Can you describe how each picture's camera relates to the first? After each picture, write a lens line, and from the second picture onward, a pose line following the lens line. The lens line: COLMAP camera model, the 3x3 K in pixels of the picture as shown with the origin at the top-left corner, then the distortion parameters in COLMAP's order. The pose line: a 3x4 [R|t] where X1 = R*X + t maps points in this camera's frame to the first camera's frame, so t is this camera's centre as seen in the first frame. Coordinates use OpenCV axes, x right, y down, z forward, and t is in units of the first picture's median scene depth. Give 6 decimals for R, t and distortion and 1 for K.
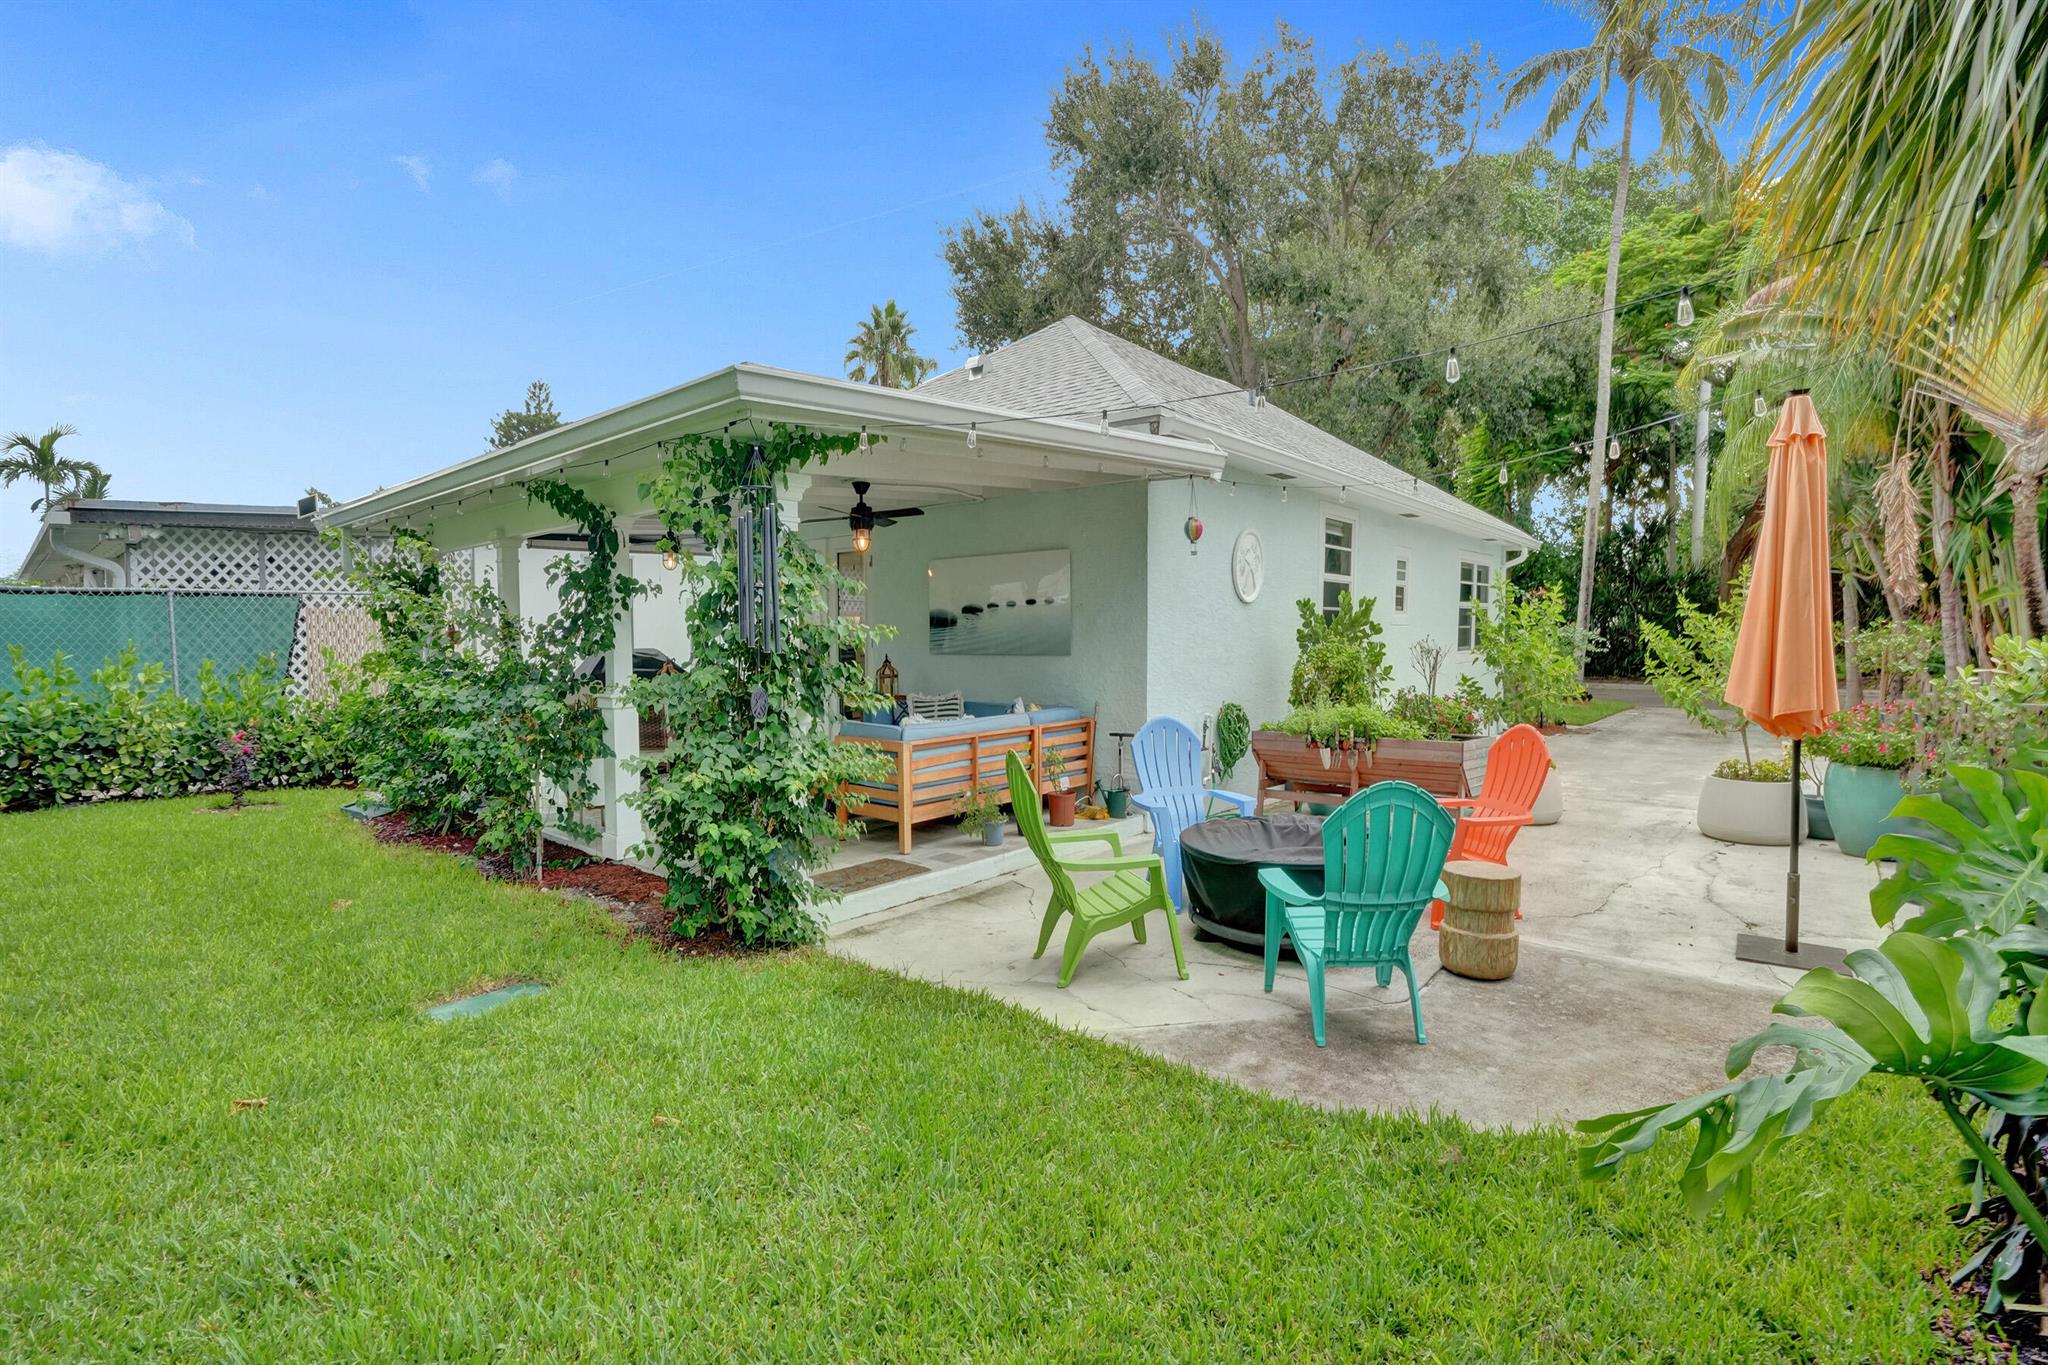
lens RADIAL K [[954.7, 0, 1024.0], [0, 954.7, 682.5], [0, 0, 1]] dist [-0.082031, 0.033831]
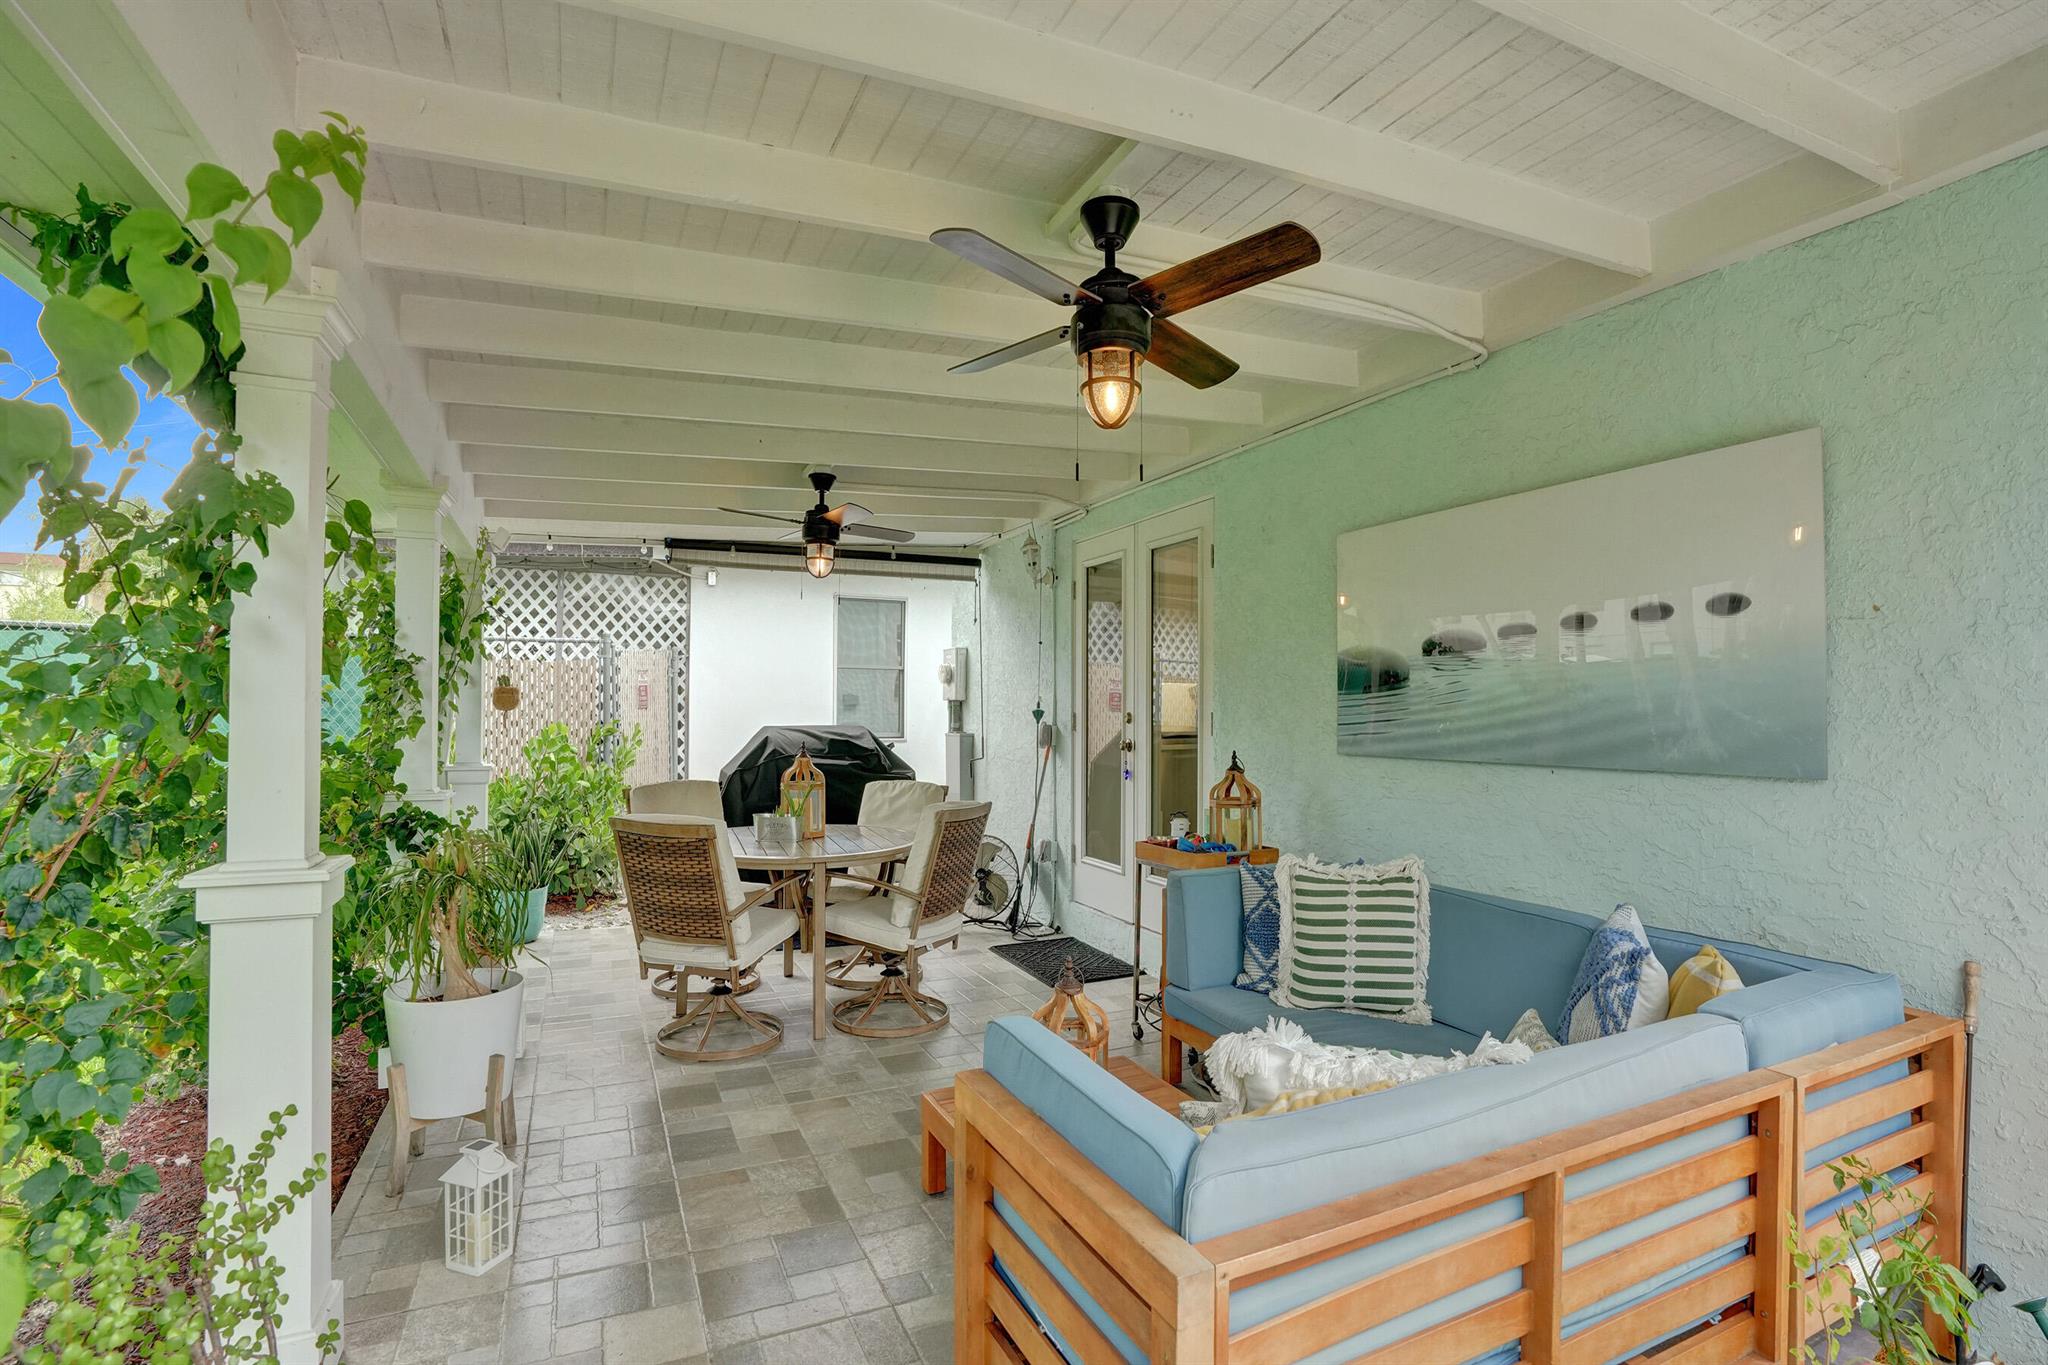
lens RADIAL K [[955.8, 0, 1022.5], [0, 955.8, 697.1], [0, 0, 1]] dist [-0.045855, 0.000009]
pose [[0.915349, 0.006613, -0.402608, -0.051422], [-0.032292, 0.997850, -0.057029, -0.023784], [0.401365, 0.065202, 0.913594, 0.501010]]
